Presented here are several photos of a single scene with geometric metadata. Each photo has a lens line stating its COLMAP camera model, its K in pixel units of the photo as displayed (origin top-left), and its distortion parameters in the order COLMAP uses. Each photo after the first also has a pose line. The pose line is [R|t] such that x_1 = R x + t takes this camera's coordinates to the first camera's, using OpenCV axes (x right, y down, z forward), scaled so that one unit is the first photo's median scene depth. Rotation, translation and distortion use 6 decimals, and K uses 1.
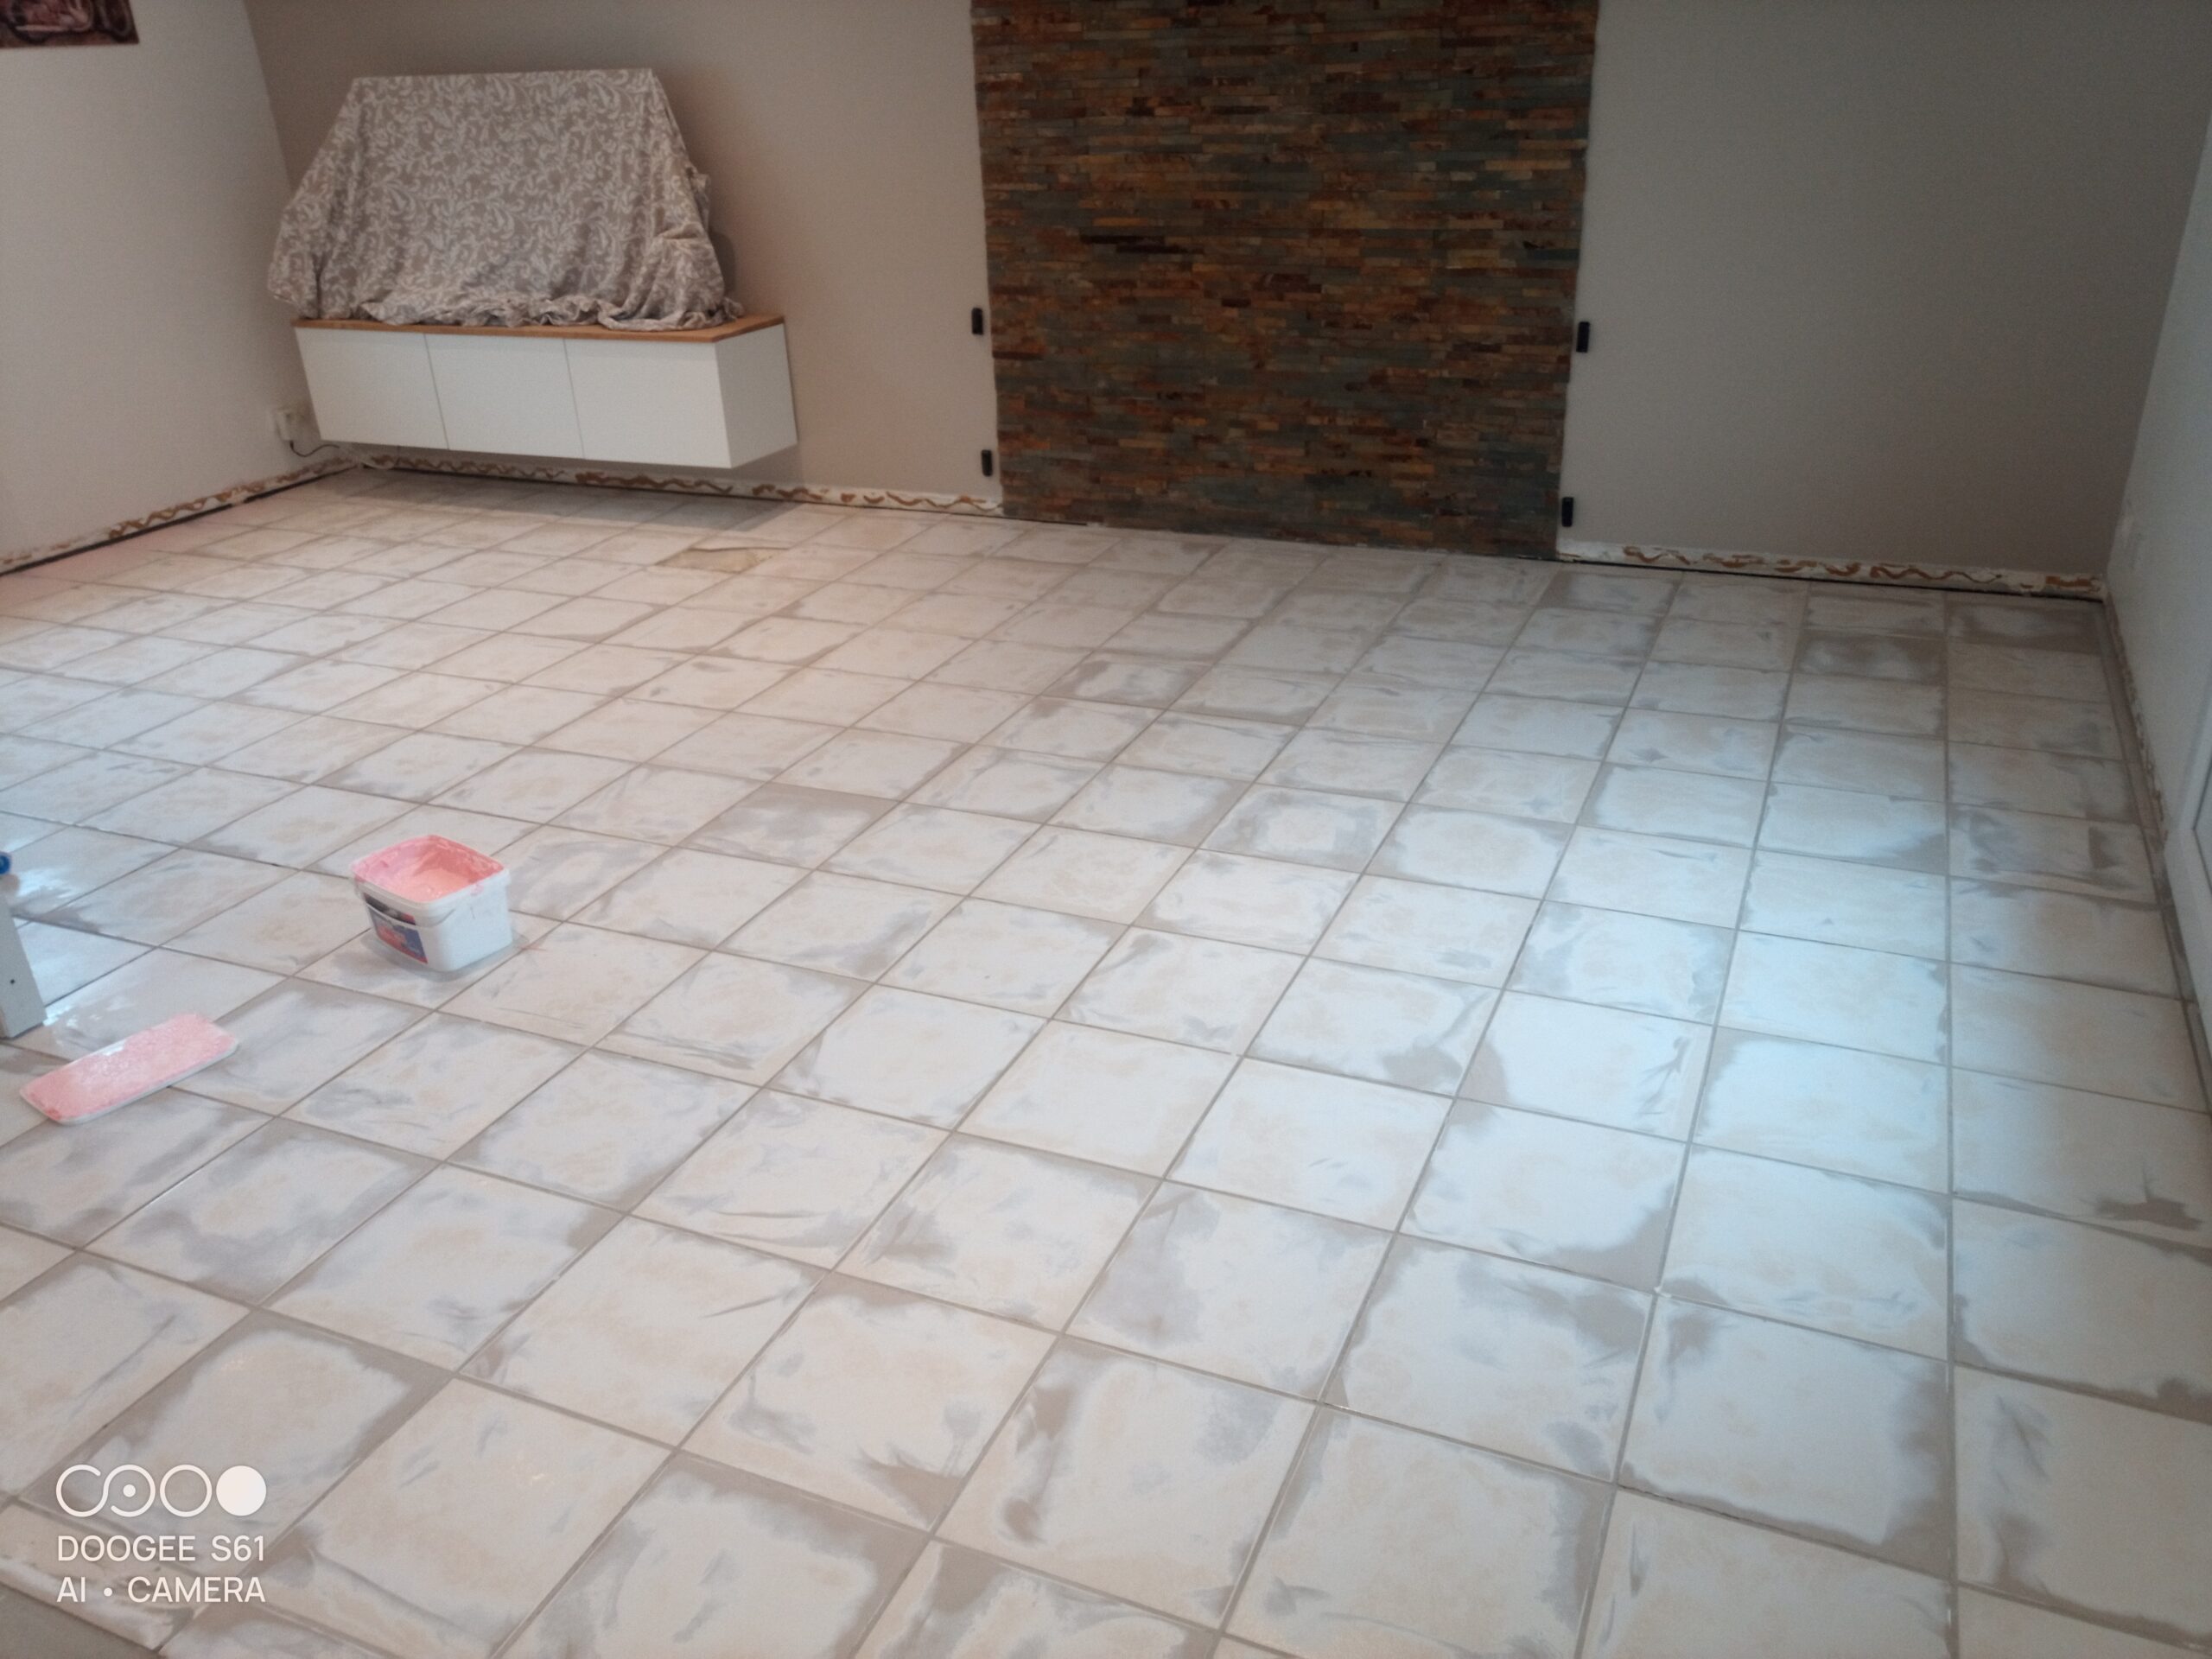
lens RADIAL K [[1706.3, 0, 1115.8], [0, 1706.3, 831.4], [0, 0, 1]] dist [-0.020898, 0.055060]
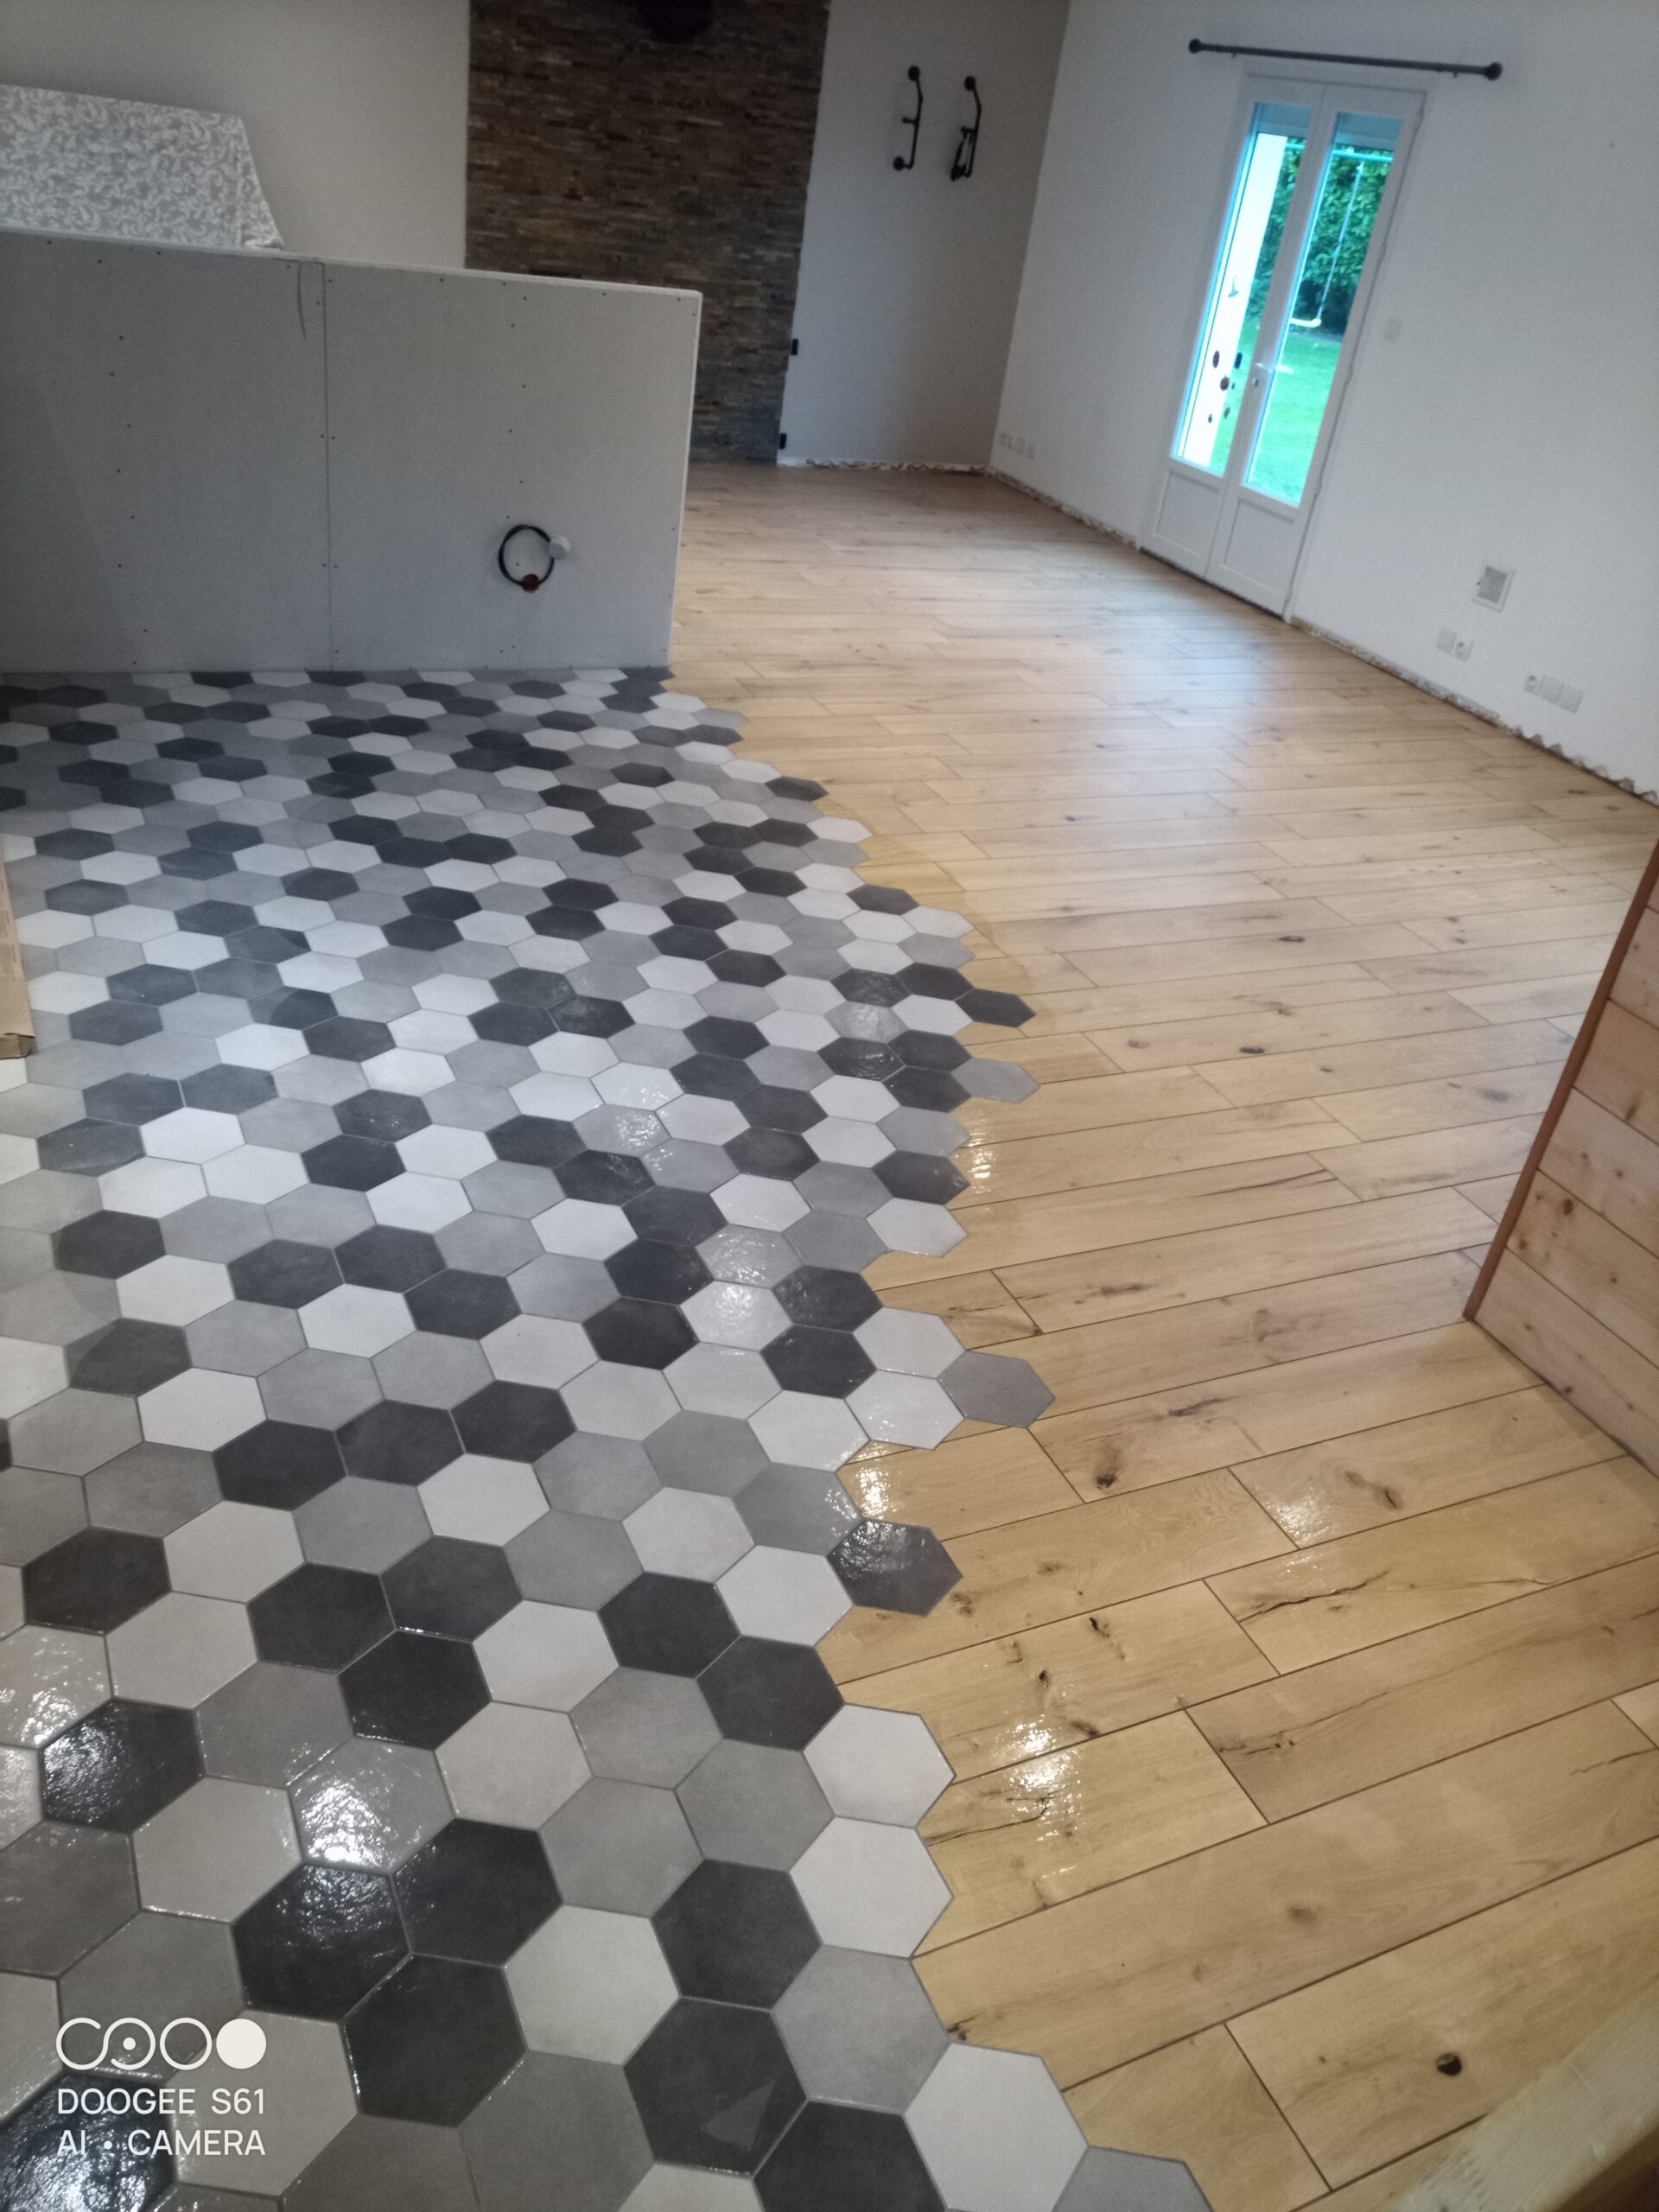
lens RADIAL K [[1699.8, 0, 824.8], [0, 1699.8, 1112.2], [0, 0, 1]] dist [-0.024925, 0.063263]
pose [[0.646776, -0.283348, 0.708092, -1.241837], [0.177407, 0.958853, 0.221647, 0.122220], [-0.741760, -0.017736, 0.670431, -0.336685]]
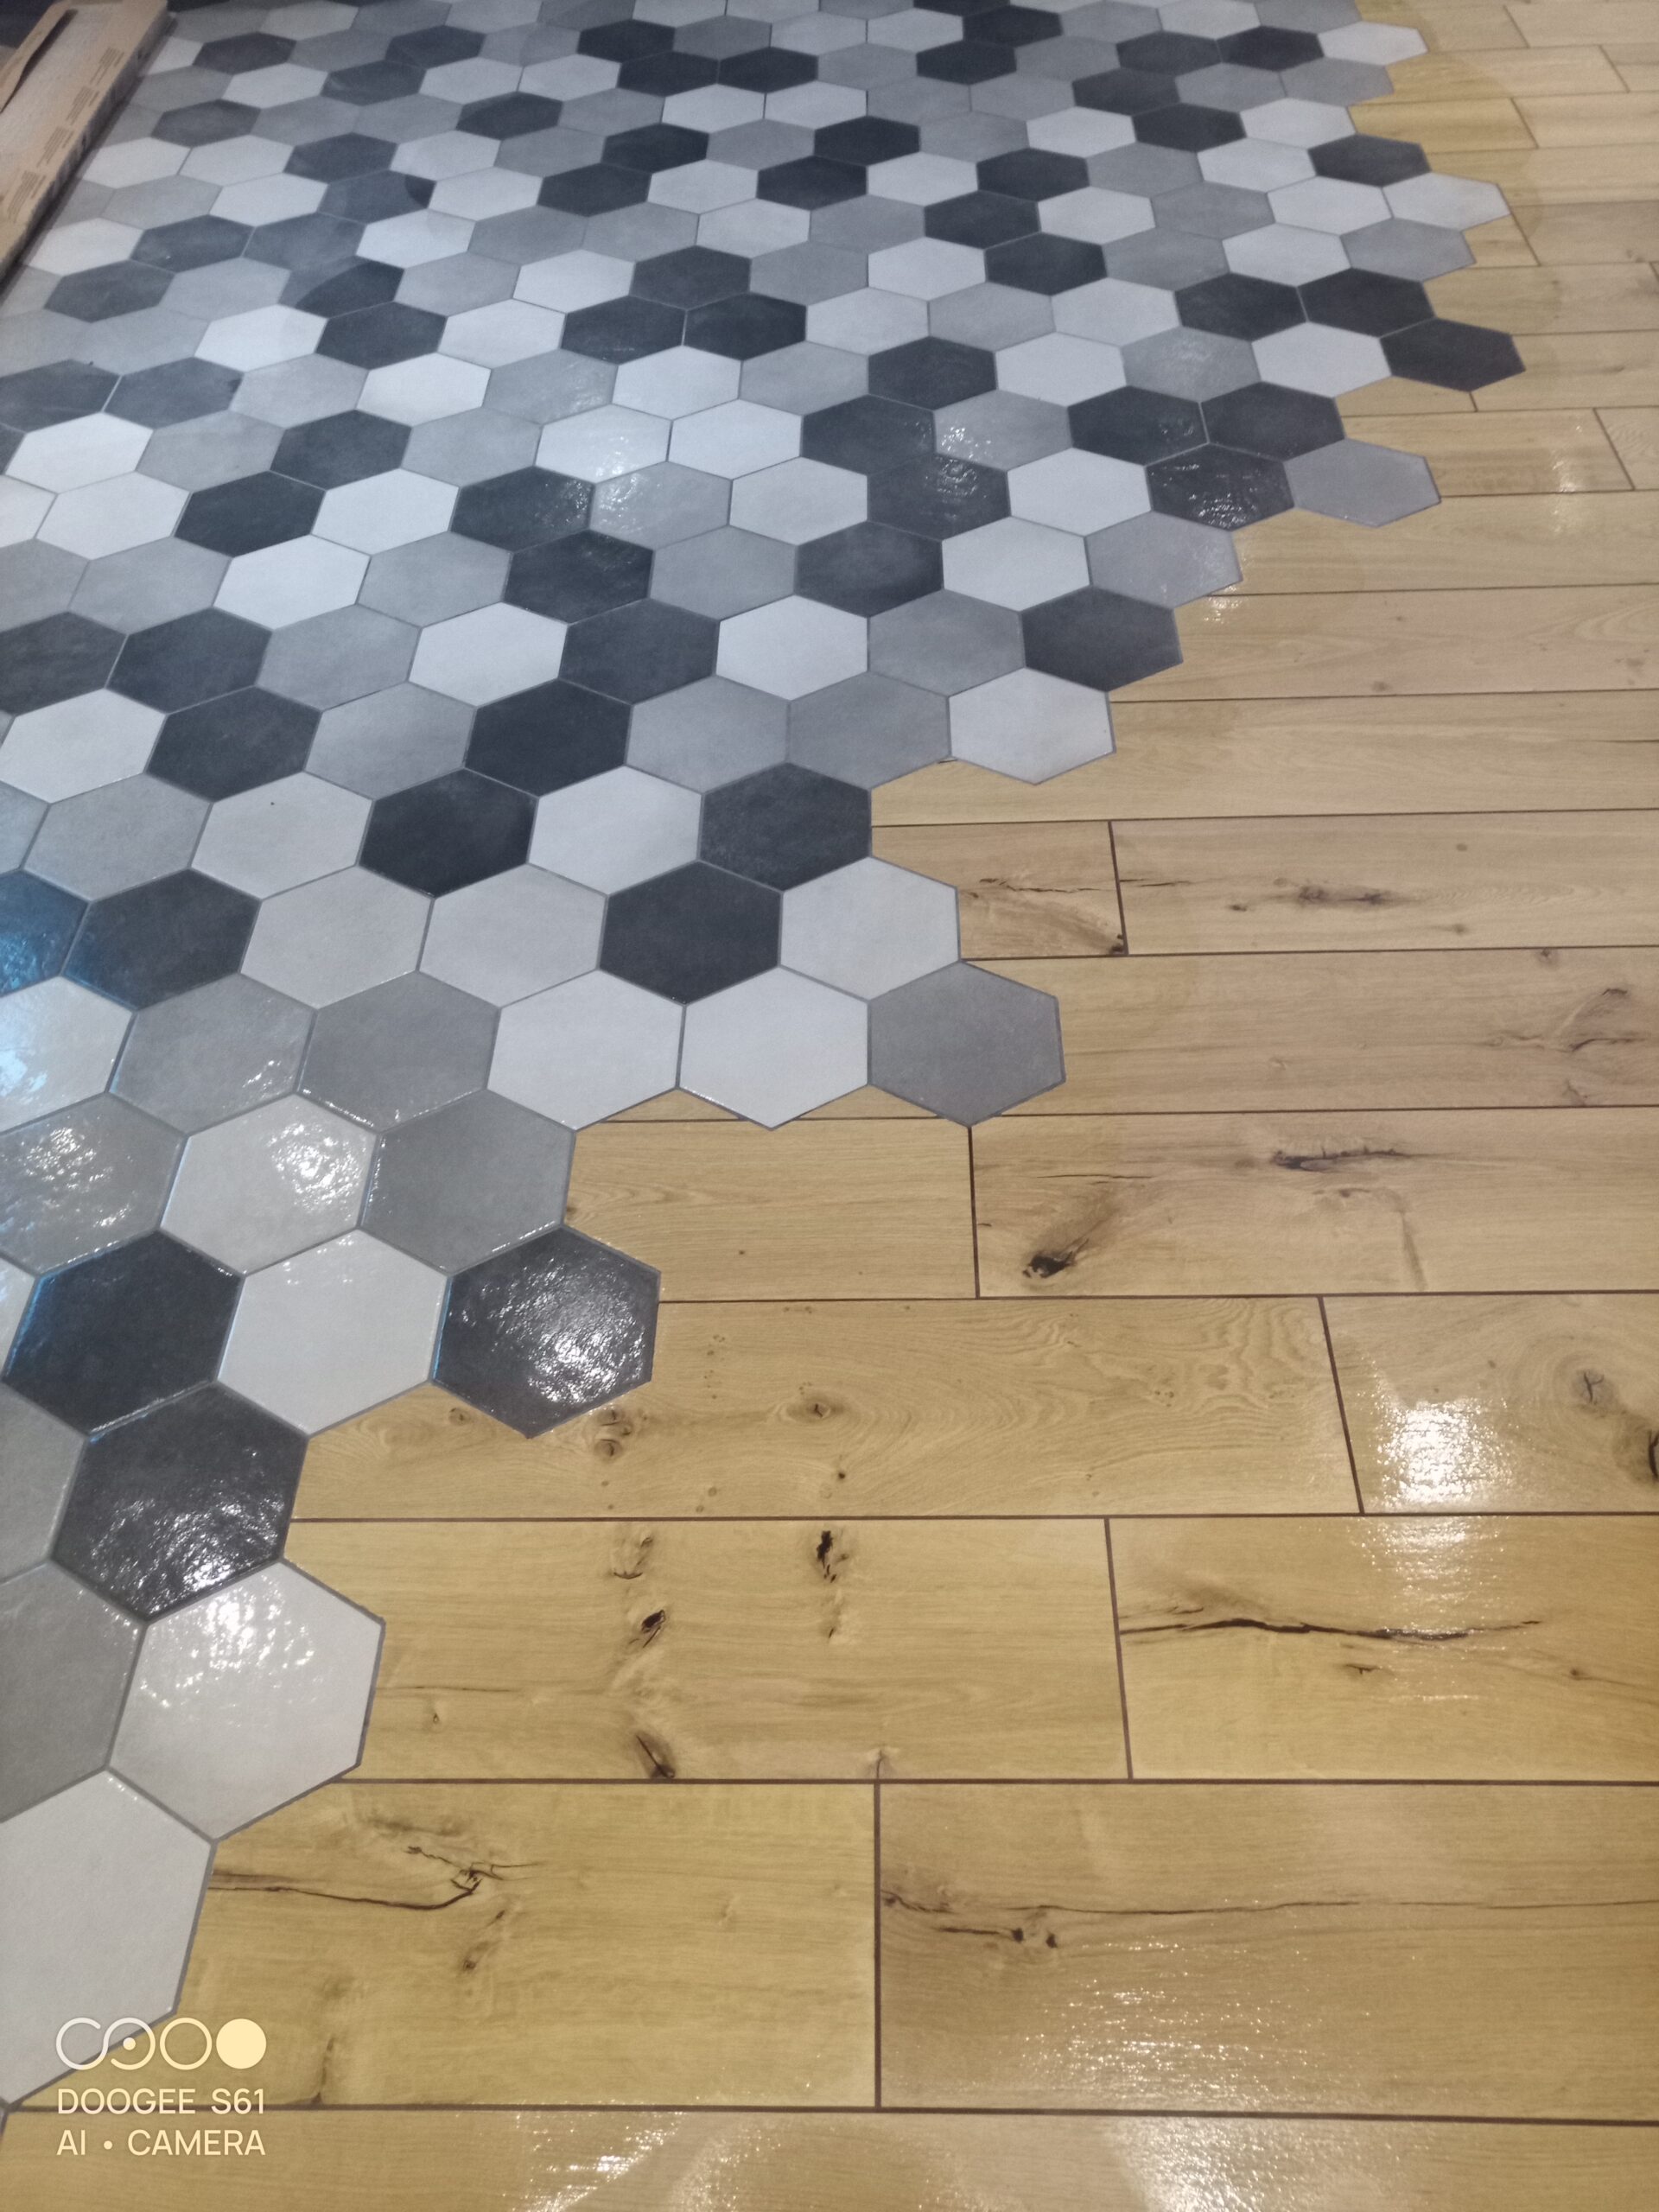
lens RADIAL K [[1703.9, 0, 826.5], [0, 1703.9, 1107.3], [0, 0, 1]] dist [-0.013303, 0.038300]
pose [[0.920395, -0.301242, 0.249252, -0.926108], [0.170093, 0.882498, 0.438482, 0.219255], [-0.352053, -0.361181, 0.863486, -0.262457]]
